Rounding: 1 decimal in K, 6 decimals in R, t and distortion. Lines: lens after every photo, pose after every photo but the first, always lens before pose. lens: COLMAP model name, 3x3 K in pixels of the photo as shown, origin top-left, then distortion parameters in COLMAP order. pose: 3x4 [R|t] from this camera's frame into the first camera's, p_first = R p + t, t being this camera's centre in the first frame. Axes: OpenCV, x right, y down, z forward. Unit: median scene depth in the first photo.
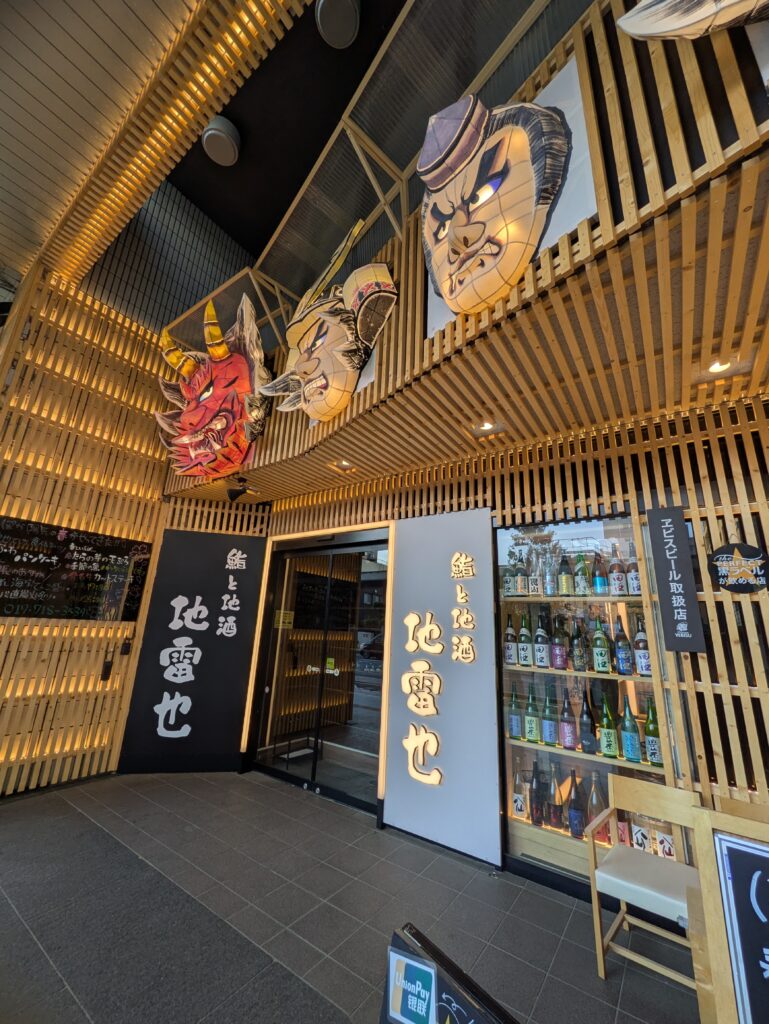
lens RADIAL K [[405.3, 0, 384.5], [0, 405.3, 512.4], [0, 0, 1]] dist [-0.002546, -0.000156]
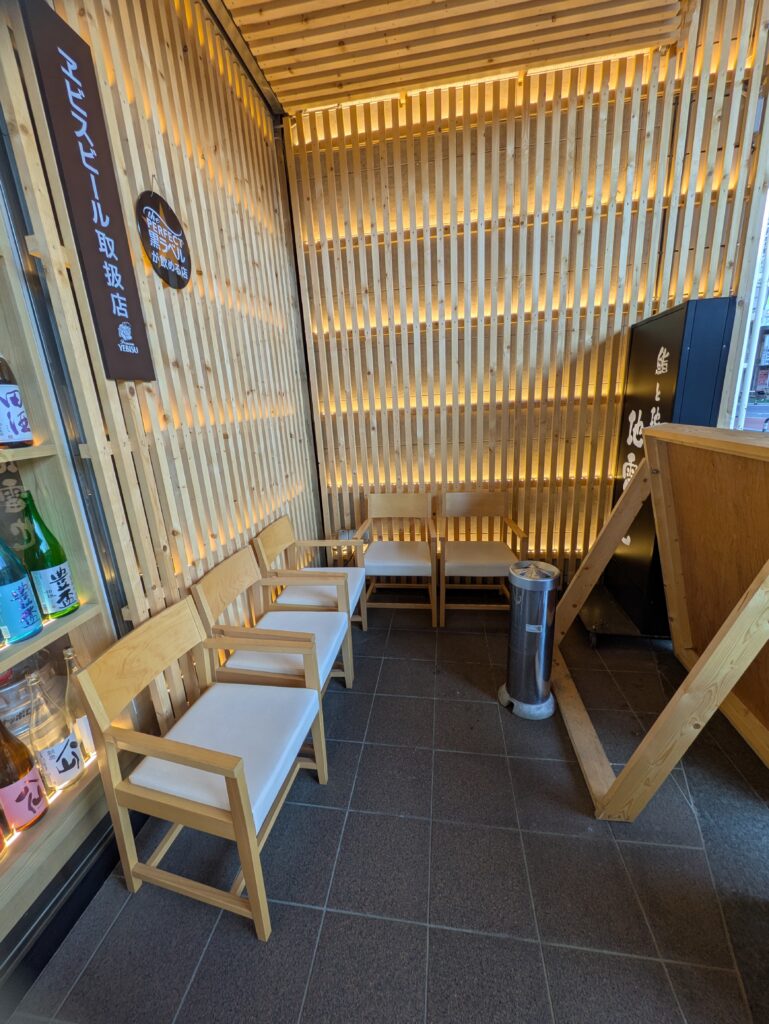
lens RADIAL K [[405.3, 0, 384.3], [0, 405.3, 514.2], [0, 0, 1]] dist [-0.002546, -0.000156]
pose [[-0.454062, -0.256099, 0.853370, 0.096516], [-0.211388, 0.961417, 0.176048, 0.340762], [-0.865530, -0.100455, -0.490679, 0.934315]]
